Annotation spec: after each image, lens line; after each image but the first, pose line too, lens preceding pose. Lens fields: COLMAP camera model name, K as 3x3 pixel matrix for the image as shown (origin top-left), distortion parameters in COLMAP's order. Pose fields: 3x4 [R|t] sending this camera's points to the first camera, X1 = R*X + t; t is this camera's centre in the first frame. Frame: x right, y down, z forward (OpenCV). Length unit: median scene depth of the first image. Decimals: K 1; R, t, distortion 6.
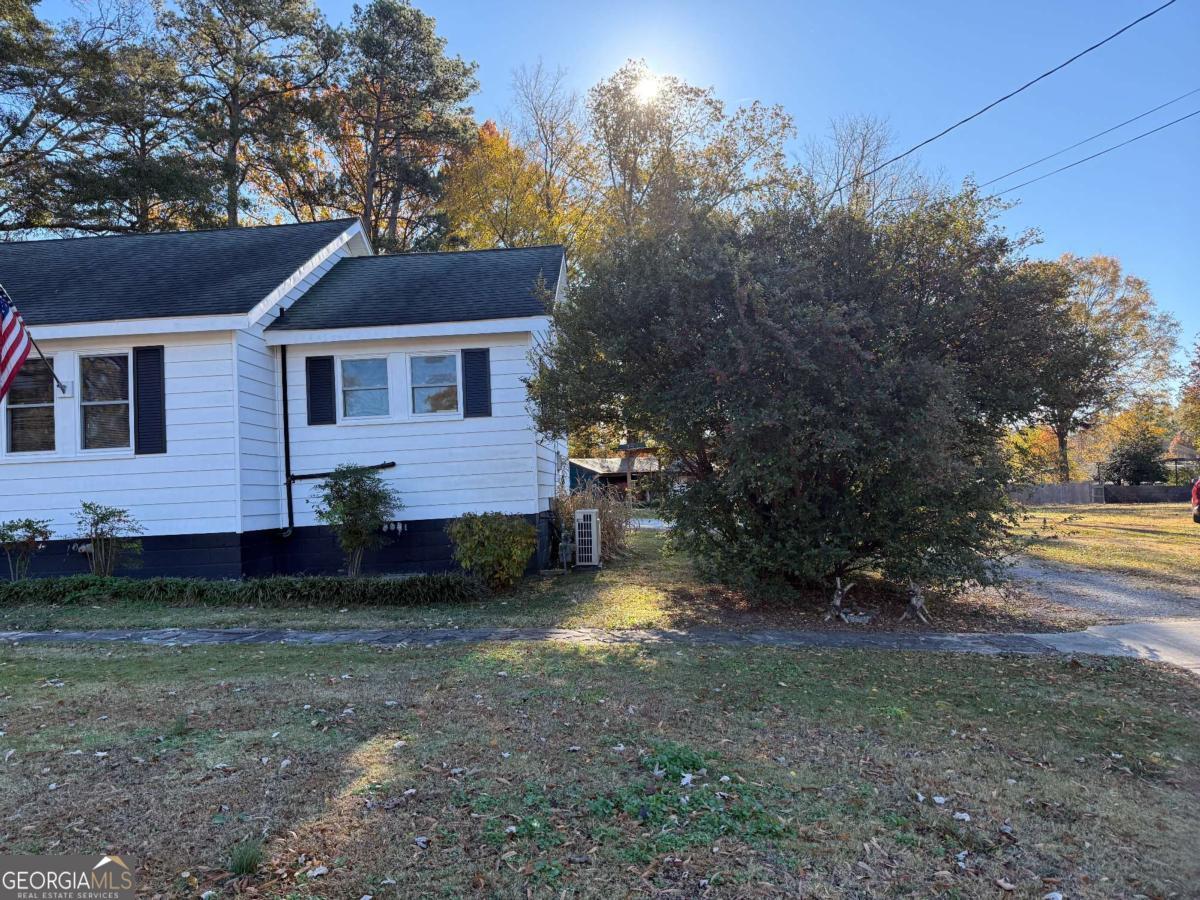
lens RADIAL K [[831.5, 0, 599.2], [0, 831.5, 442.7], [0, 0, 1]] dist [0.056950, -0.073191]
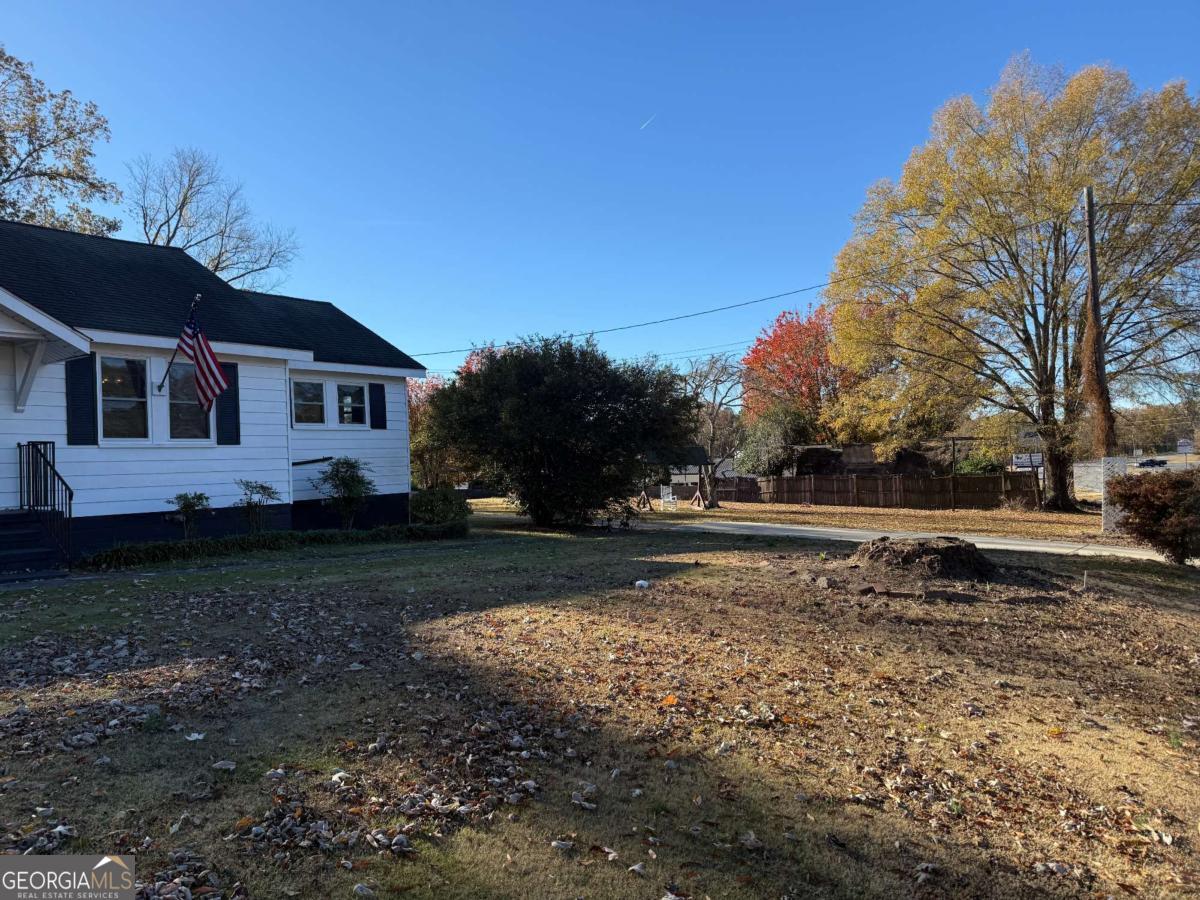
lens RADIAL K [[831.5, 0, 596.6], [0, 831.5, 443.9], [0, 0, 1]] dist [0.056950, -0.073191]
pose [[0.562032, 0.042286, 0.826034, -1.223014], [-0.025952, 0.999102, -0.033487, 0.038847], [-0.826708, -0.002616, 0.562625, -0.202024]]
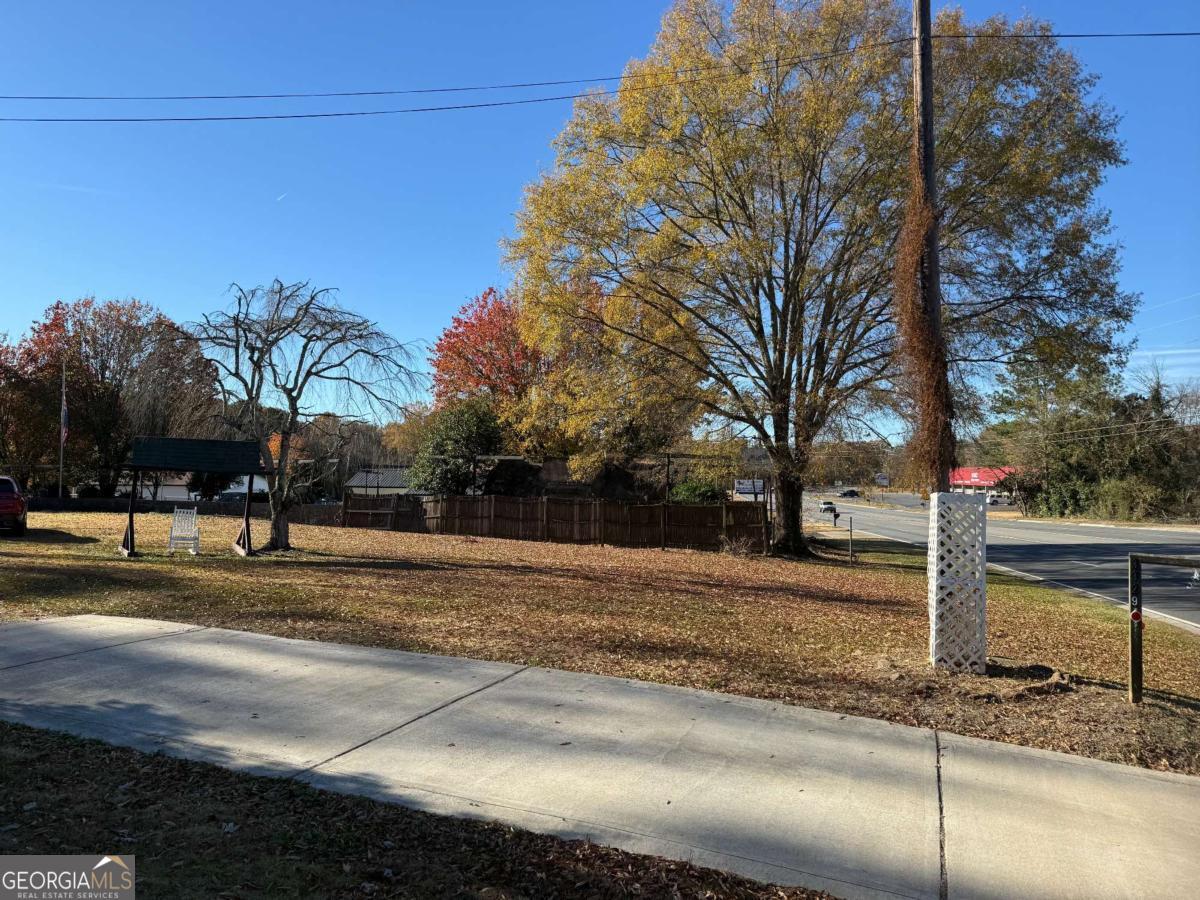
lens RADIAL K [[831.5, 0, 562.4], [0, 831.5, 422.9], [0, 0, 1]] dist [0.056950, -0.073191]
pose [[0.337406, 0.103389, 0.935664, -1.209873], [-0.069095, 0.993989, -0.084917, 0.038503], [-0.938820, -0.035998, 0.342522, -0.200283]]
